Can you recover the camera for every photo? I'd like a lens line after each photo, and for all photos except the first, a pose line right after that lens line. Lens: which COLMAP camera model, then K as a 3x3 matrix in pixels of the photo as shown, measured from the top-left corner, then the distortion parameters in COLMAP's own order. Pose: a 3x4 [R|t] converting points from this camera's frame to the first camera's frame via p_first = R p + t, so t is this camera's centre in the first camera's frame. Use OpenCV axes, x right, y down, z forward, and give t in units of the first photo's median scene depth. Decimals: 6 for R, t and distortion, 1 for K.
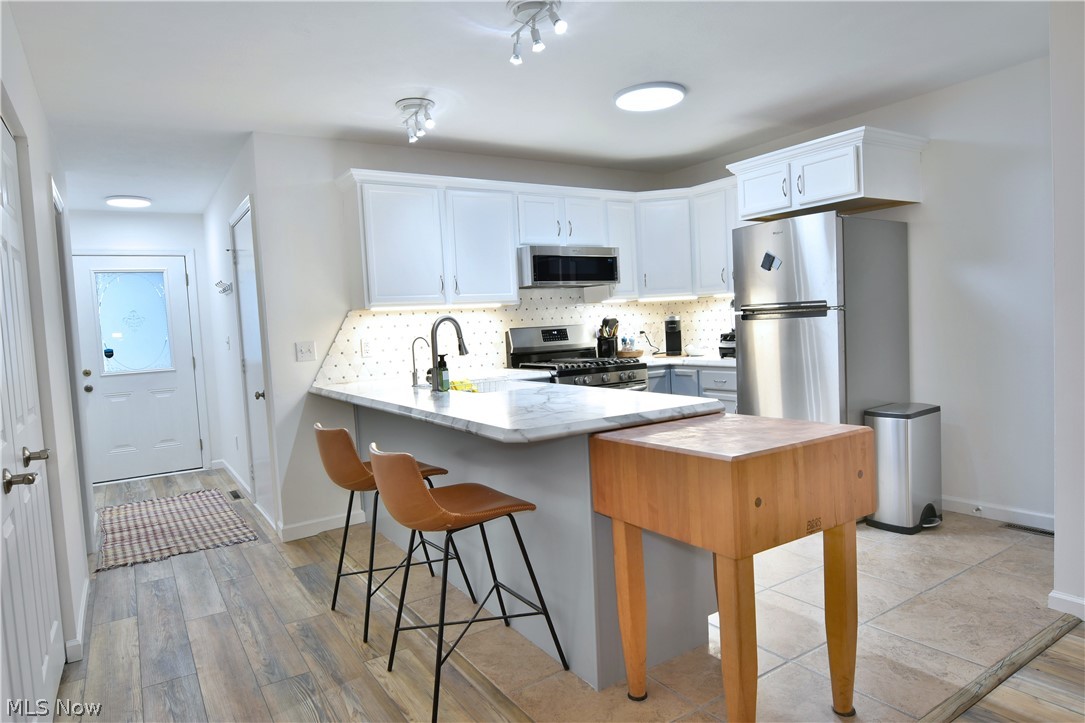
lens RADIAL K [[653.5, 0, 540.7], [0, 653.5, 362.6], [0, 0, 1]] dist [-0.008298, -0.000283]
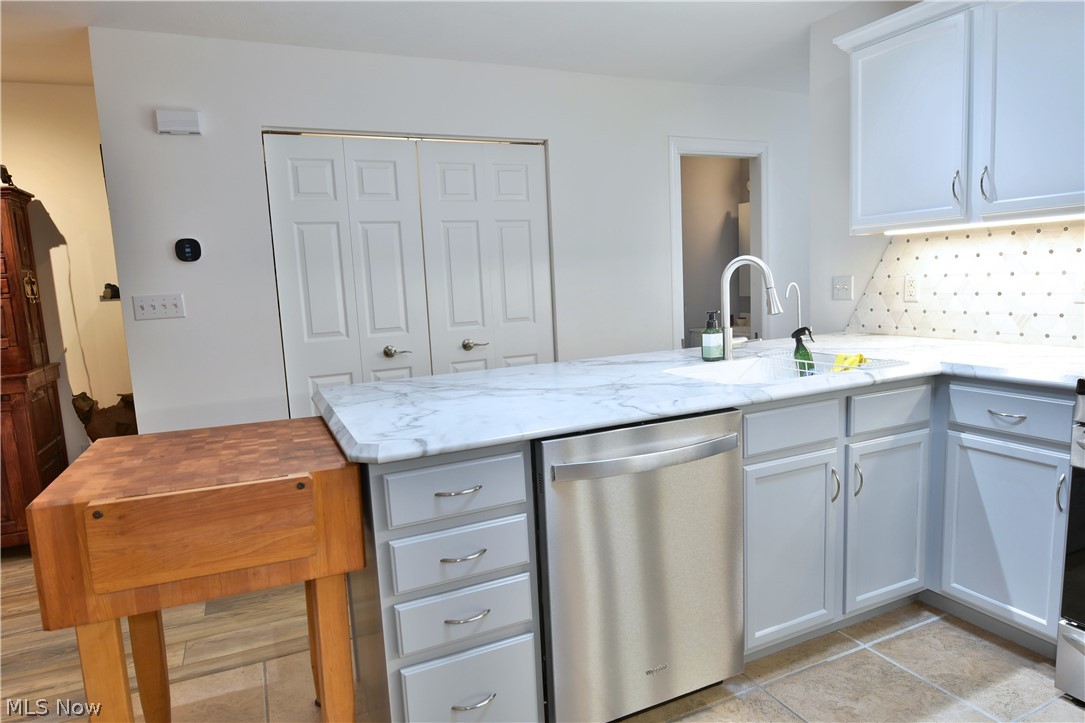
lens RADIAL K [[653.5, 0, 540.7], [0, 653.5, 362.6], [0, 0, 1]] dist [-0.008298, -0.000283]
pose [[-0.134904, 0.184944, -0.973446, 0.431026], [-0.005615, 0.982268, 0.187398, -0.066491], [0.990843, 0.030747, -0.131473, 0.655540]]
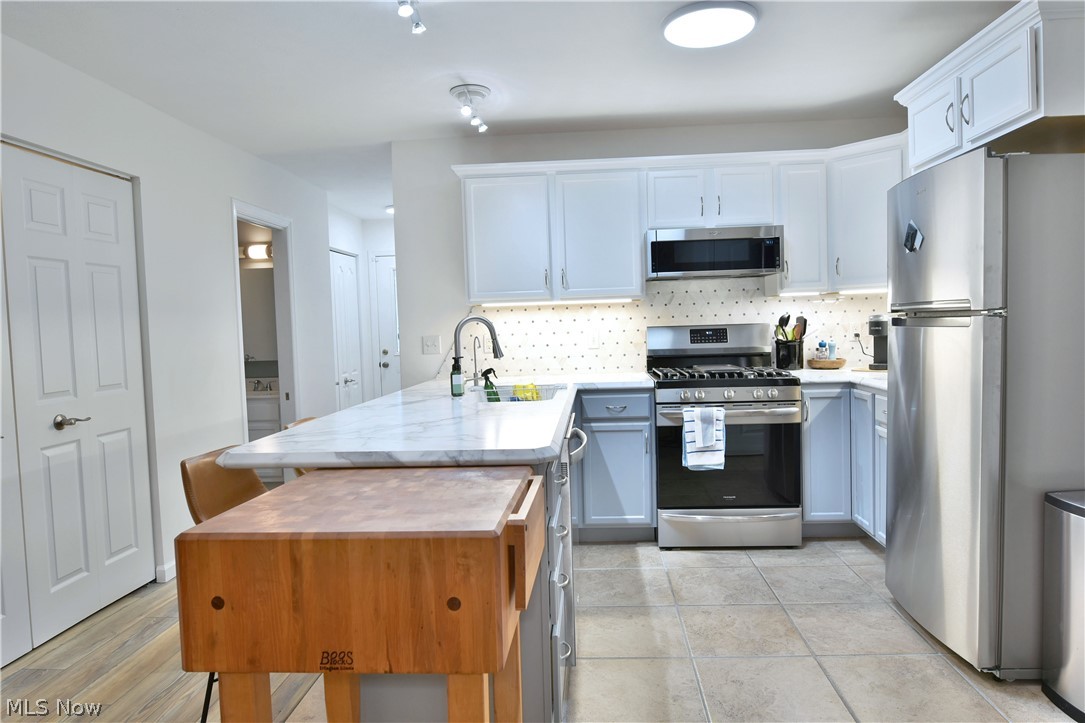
lens RADIAL K [[661.3, 0, 559.6], [0, 661.3, 357.7], [0, 0, 1]] dist [-0.014889, -0.001879]
pose [[0.814449, 0.053492, -0.577765, 0.373334], [-0.043790, 0.998568, 0.030723, -0.033889], [0.578581, 0.000278, 0.815625, 0.224130]]
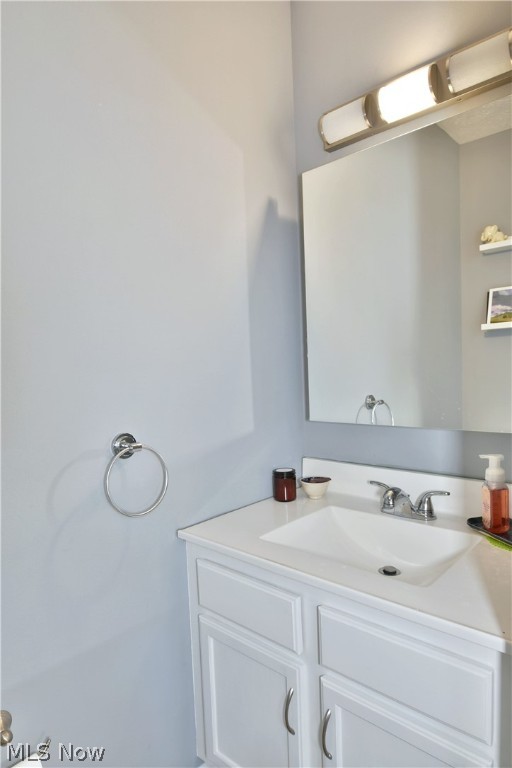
lens RADIAL K [[462.9, 0, 256.0], [0, 462.9, 384.0], [0, 0, 1]] dist [-0.001552, -0.013545]
pose [[0.266629, 0.087127, -0.959853, -0.542919], [-0.023281, 0.996197, 0.083959, -0.014998], [0.963518, -0.000040, 0.267643, 0.736439]]
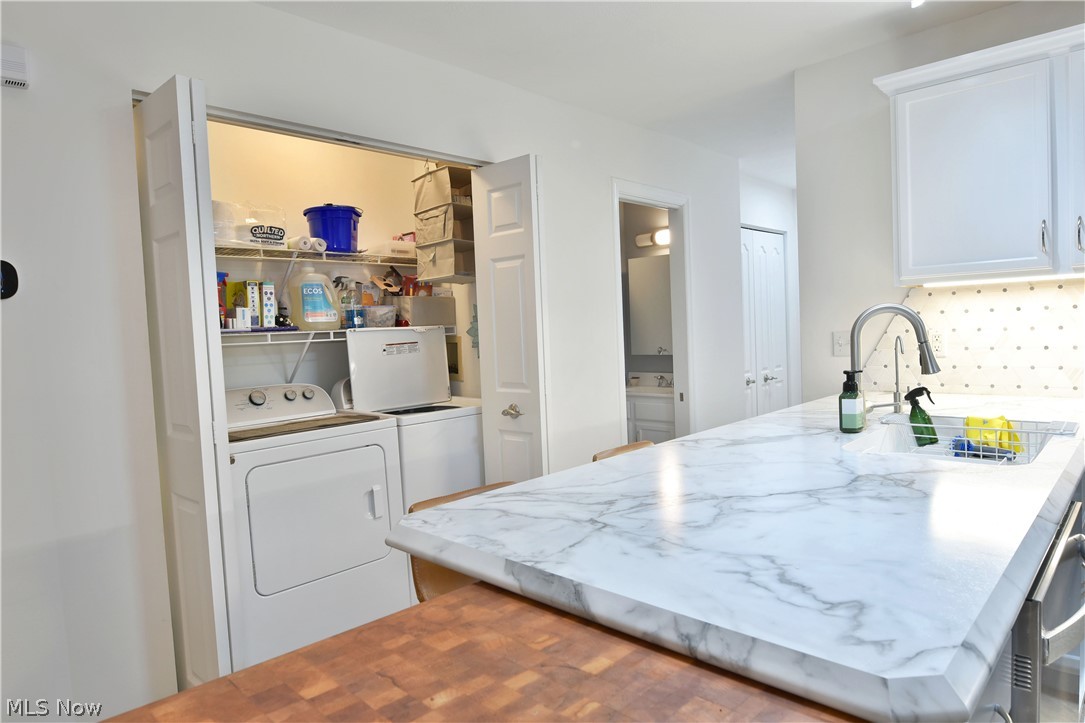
lens RADIAL K [[653.9, 0, 543.6], [0, 653.9, 361.6], [0, 0, 1]] dist [-0.001552, -0.013545]
pose [[0.242963, 0.090759, -0.965781, 0.252916], [-0.028306, 0.995853, 0.086464, -0.045932], [0.969623, 0.006330, 0.244524, 0.422567]]
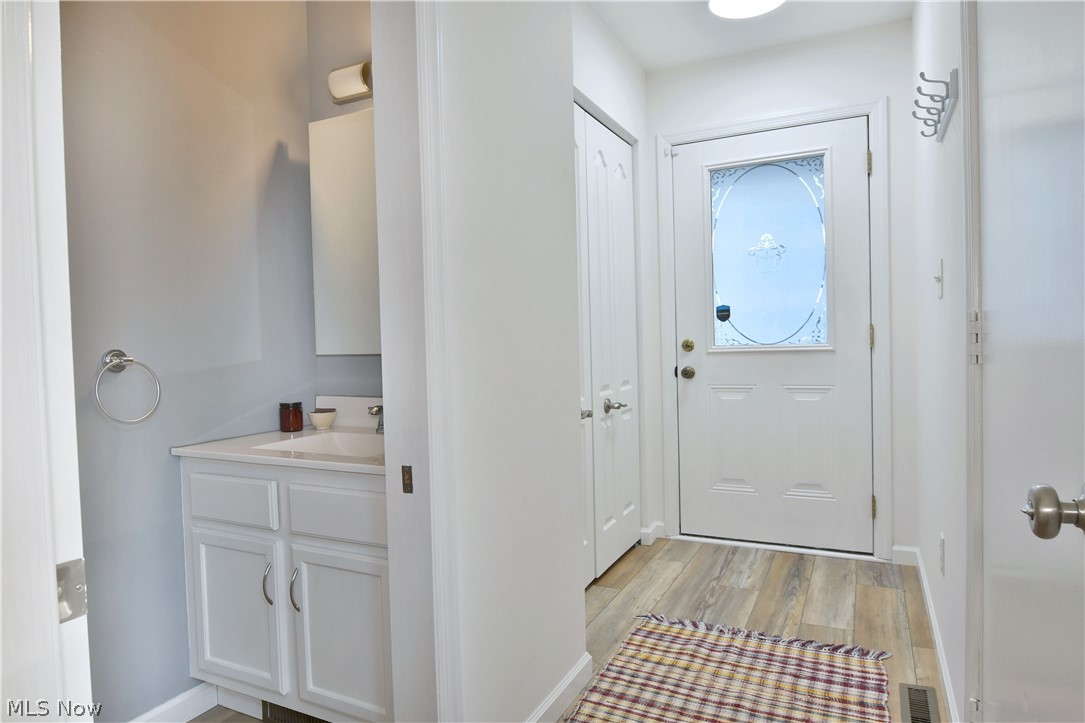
lens RADIAL K [[658.1, 0, 542.4], [0, 658.1, 363.2], [0, 0, 1]] dist [-0.008339, -0.006077]
pose [[0.516970, 0.066541, -0.853414, -0.335854], [-0.049816, 0.997623, 0.047608, 0.012816], [0.854553, 0.017902, 0.519056, 0.750300]]
